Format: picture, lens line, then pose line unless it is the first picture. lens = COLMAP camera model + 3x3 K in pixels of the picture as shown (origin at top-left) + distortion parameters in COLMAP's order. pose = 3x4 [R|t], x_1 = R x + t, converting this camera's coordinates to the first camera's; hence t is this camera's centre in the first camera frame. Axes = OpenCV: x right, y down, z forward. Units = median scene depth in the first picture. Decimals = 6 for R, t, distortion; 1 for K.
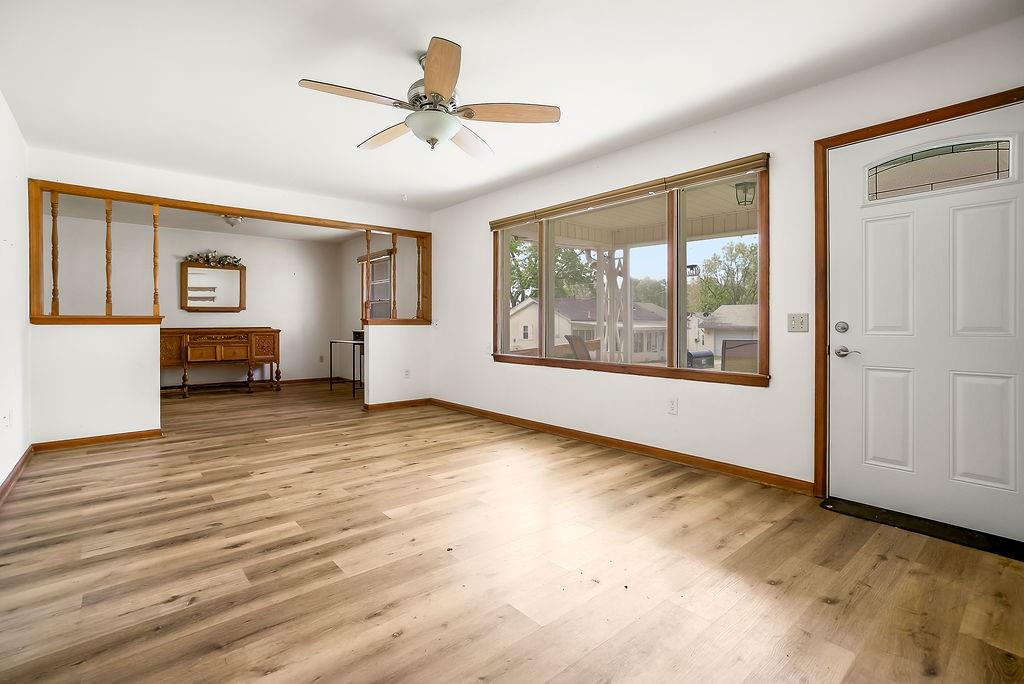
lens RADIAL K [[472.7, 0, 514.3], [0, 472.7, 335.4], [0, 0, 1]] dist [-0.030575, 0.004620]
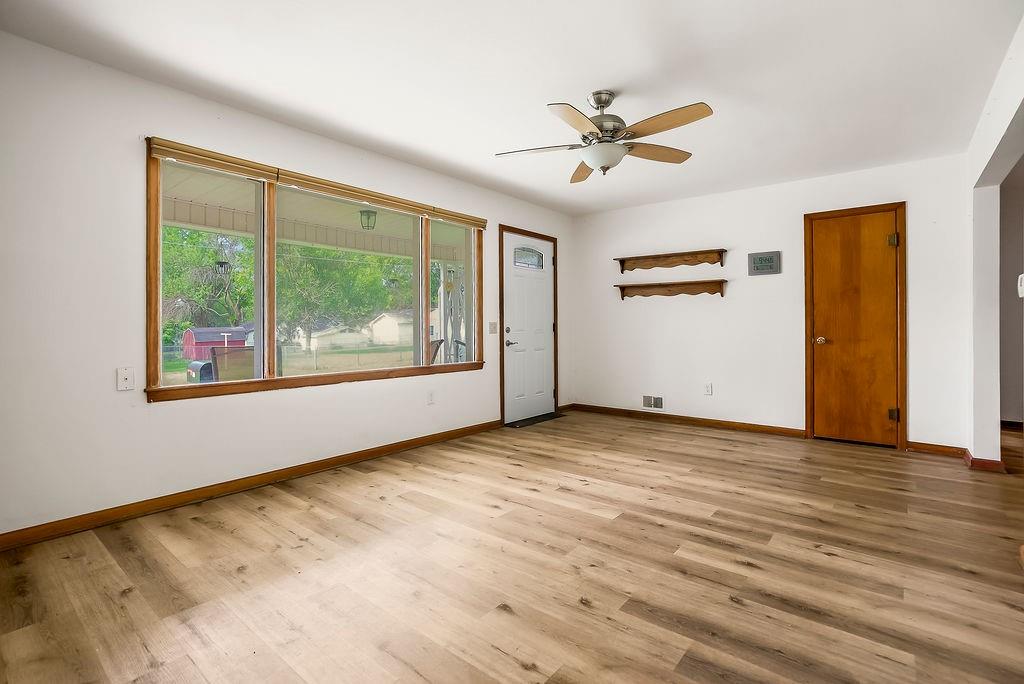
lens RADIAL K [[472.7, 0, 513.7], [0, 472.7, 332.4], [0, 0, 1]] dist [-0.030575, 0.004620]
pose [[-0.167738, -0.008924, 0.985791, -1.307577], [0.026648, 0.999553, 0.013583, -0.038241], [-0.985471, 0.028547, -0.167425, 1.461201]]
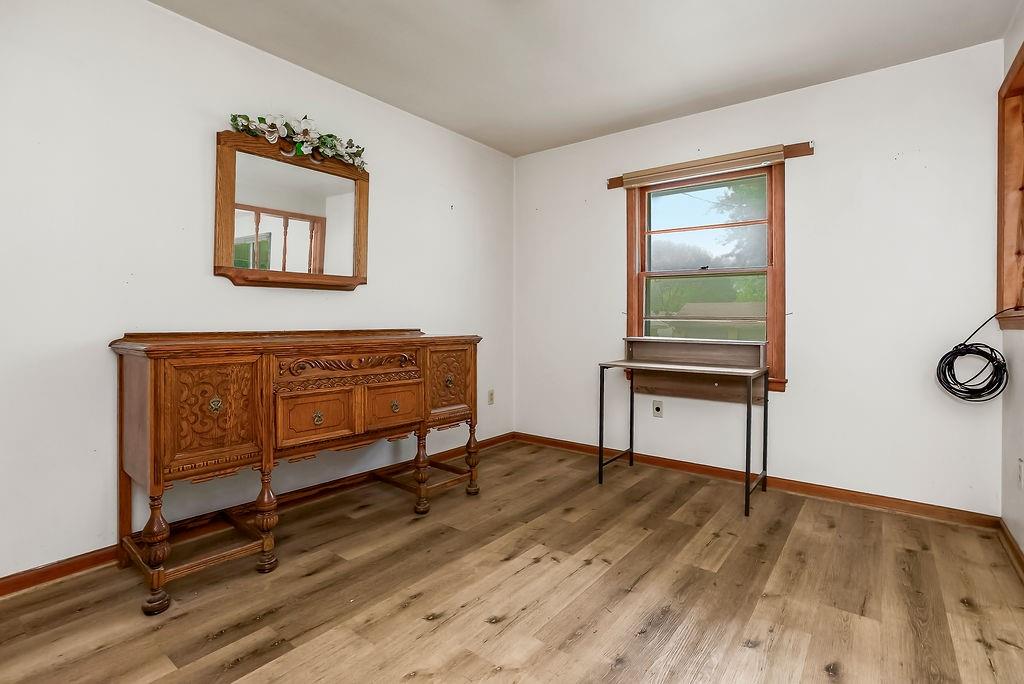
lens RADIAL K [[472.7, 0, 513.2], [0, 472.7, 337.3], [0, 0, 1]] dist [-0.030575, 0.004620]
pose [[0.982494, 0.003104, 0.186271, -0.575814], [-0.003429, 0.999993, 0.001421, -0.013383], [-0.186265, -0.002034, 0.982497, 0.645886]]
